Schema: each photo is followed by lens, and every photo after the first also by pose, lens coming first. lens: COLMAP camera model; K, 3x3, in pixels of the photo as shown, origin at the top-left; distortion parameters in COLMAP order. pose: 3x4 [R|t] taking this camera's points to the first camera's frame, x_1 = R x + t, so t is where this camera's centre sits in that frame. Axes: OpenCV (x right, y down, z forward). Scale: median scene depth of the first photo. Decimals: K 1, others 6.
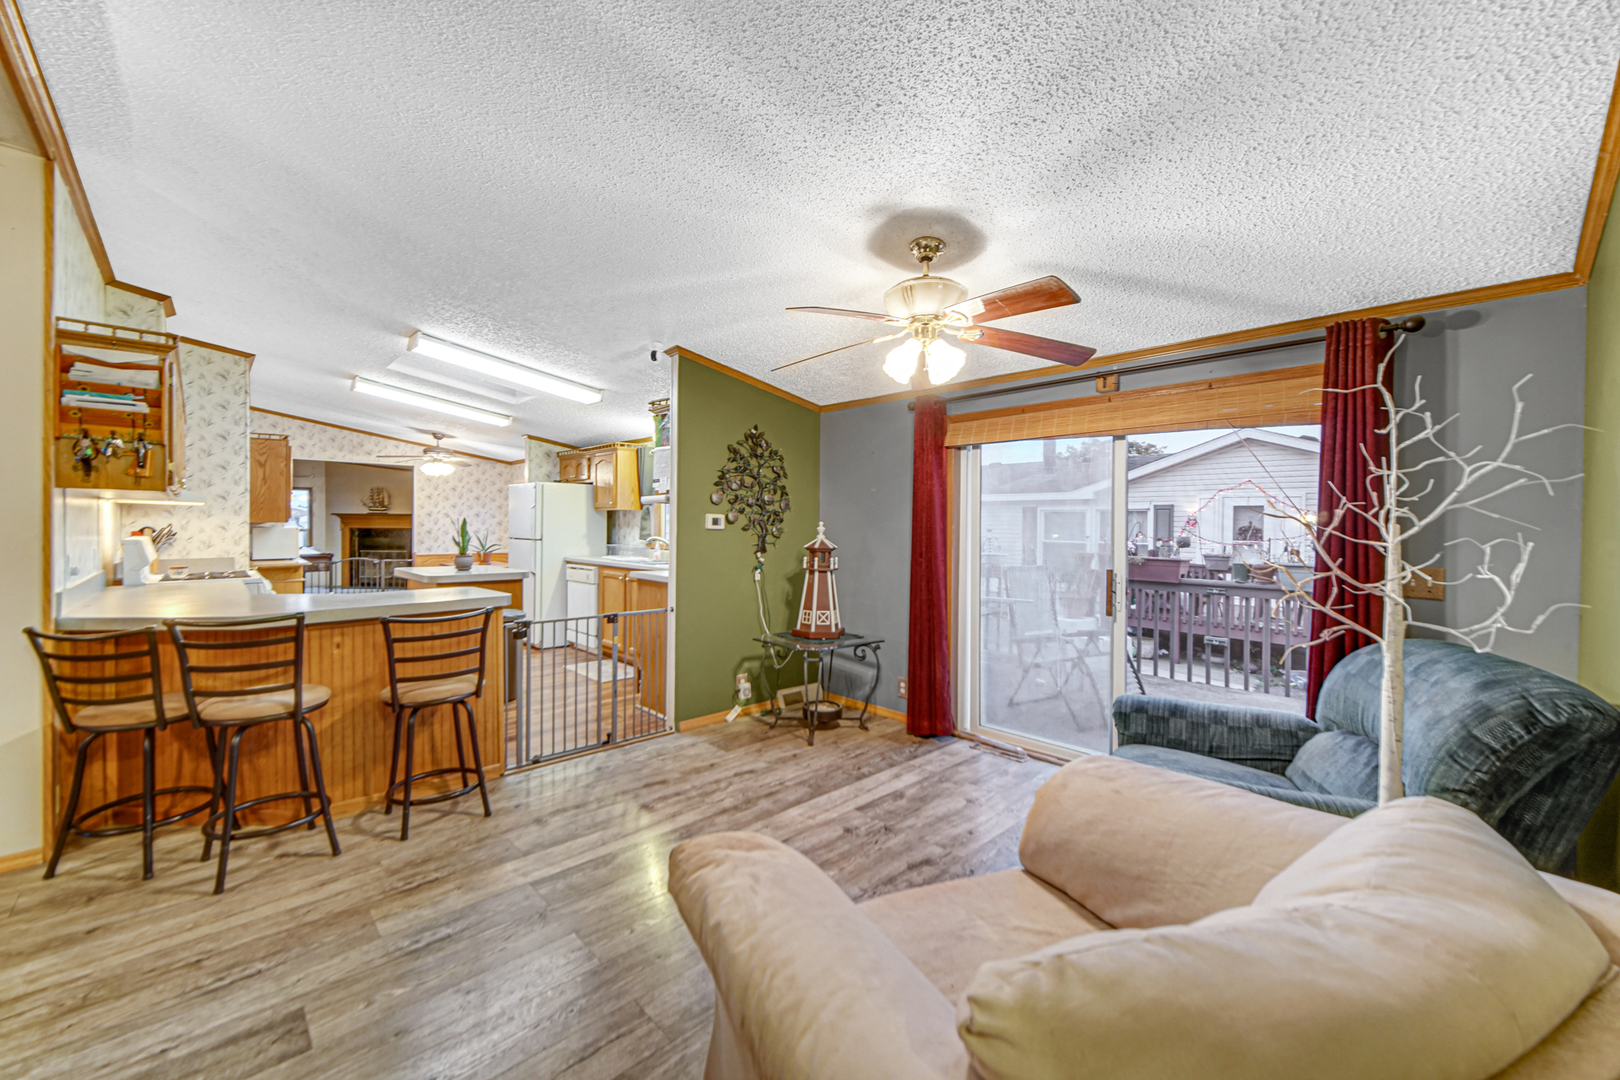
lens RADIAL K [[658.0, 0, 822.5], [0, 658.0, 520.2], [0, 0, 1]] dist [-0.006031, 0.001796]
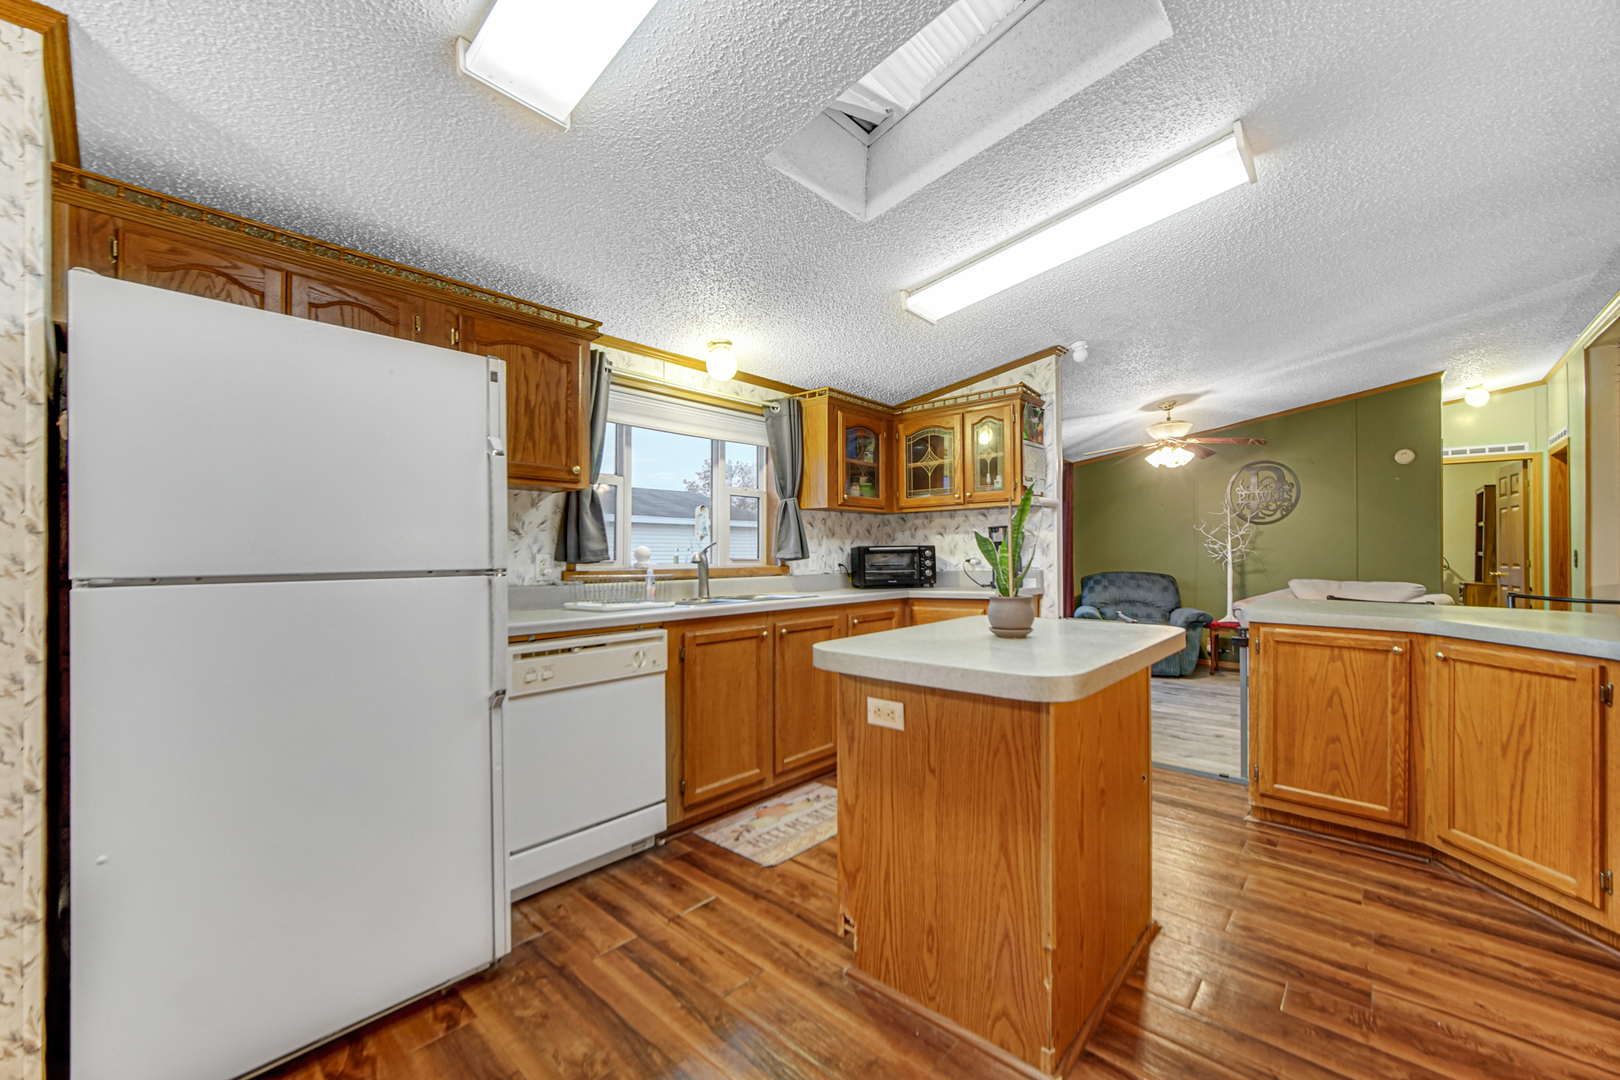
lens RADIAL K [[658.0, 0, 797.7], [0, 658.0, 544.9], [0, 0, 1]] dist [-0.006031, 0.001796]
pose [[-0.060675, 0.000686, 0.998157, -0.717786], [-0.002160, 0.999997, -0.000819, 0.018049], [-0.998155, -0.002206, -0.060673, 0.889452]]
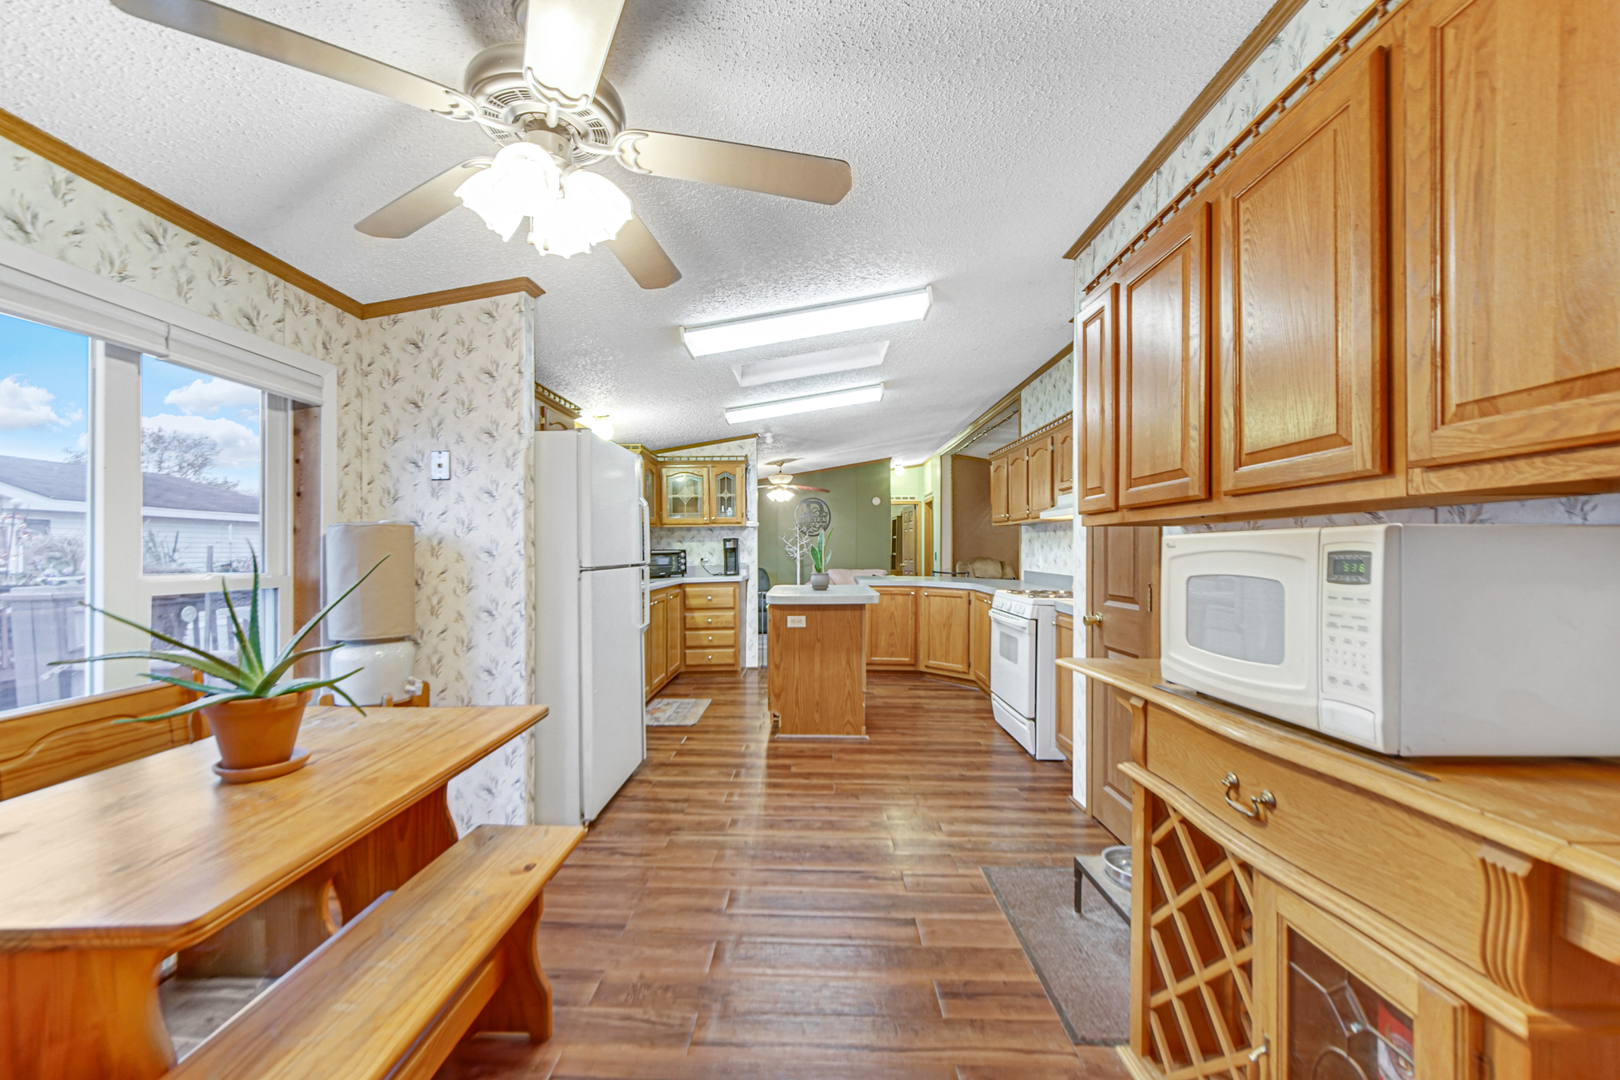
lens RADIAL K [[658.0, 0, 807.6], [0, 658.0, 550.2], [0, 0, 1]] dist [-0.006031, 0.001796]
pose [[-0.706808, -0.006962, 0.707371, -0.917102], [-0.006819, 0.999972, 0.003028, 0.014429], [-0.707373, -0.002684, -0.706835, 1.288700]]
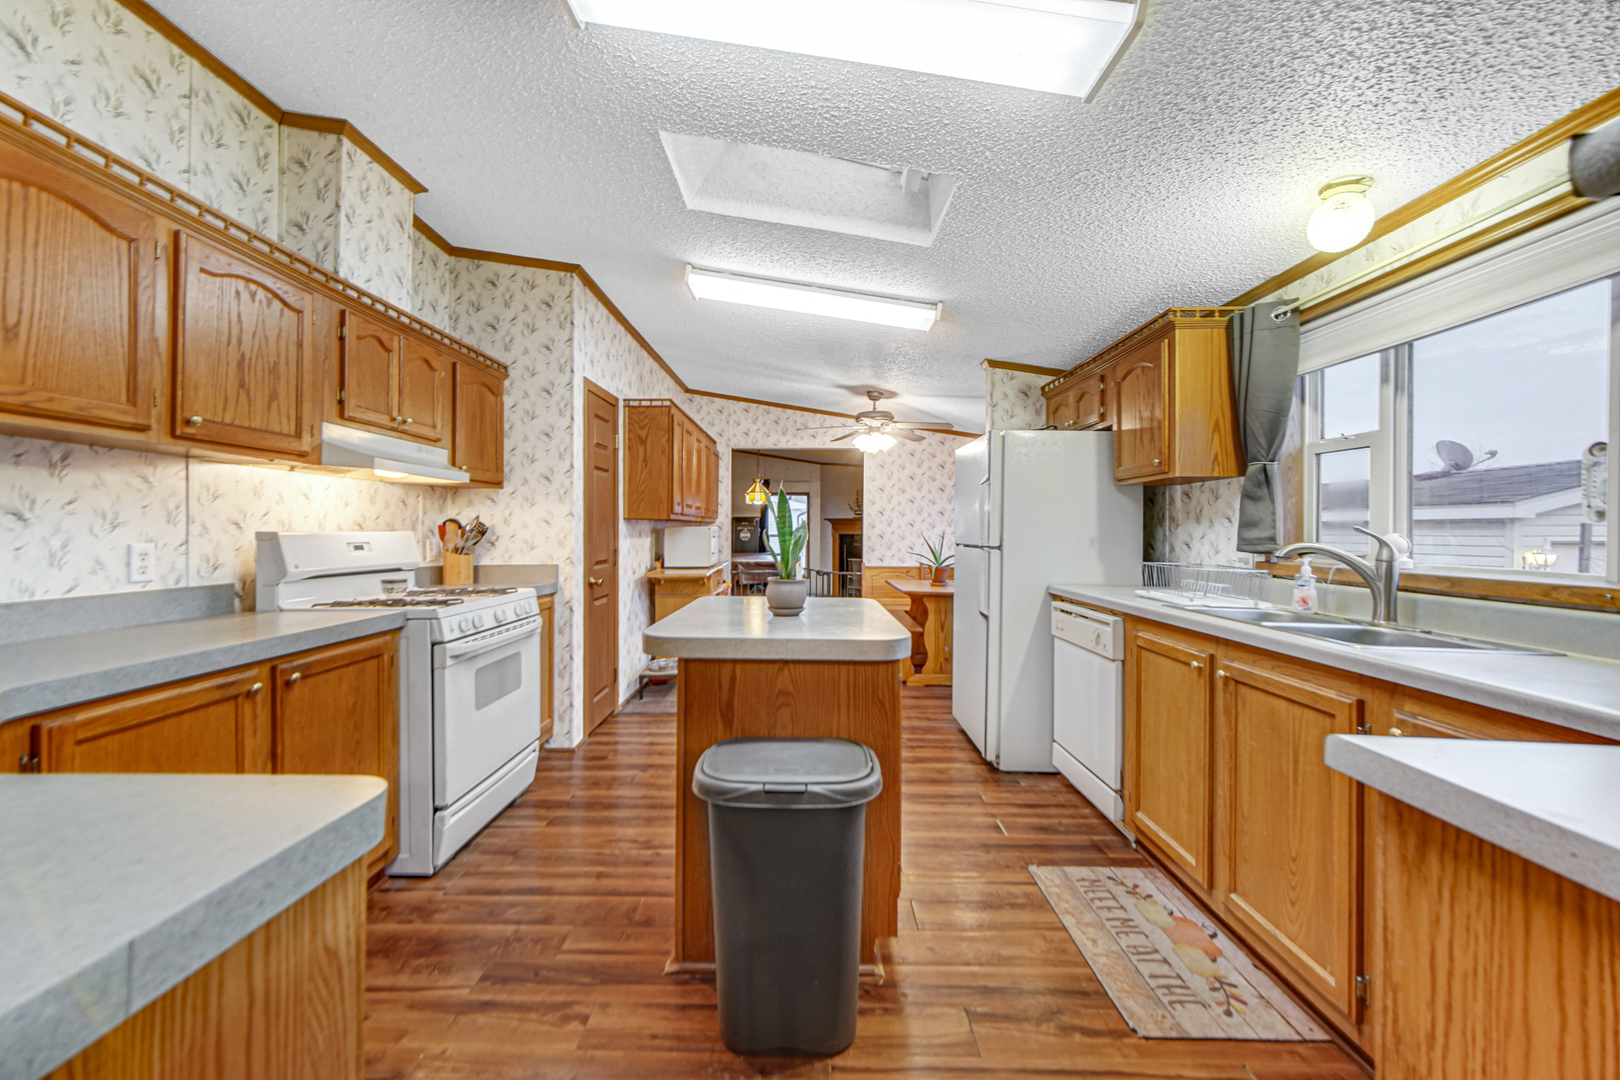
lens RADIAL K [[658.0, 0, 799.1], [0, 658.0, 526.2], [0, 0, 1]] dist [-0.006031, 0.001796]
pose [[0.703064, -0.008789, -0.711073, -0.183927], [0.002526, 0.999948, -0.009863, 0.017624], [0.711123, 0.005138, 0.703049, 0.545363]]
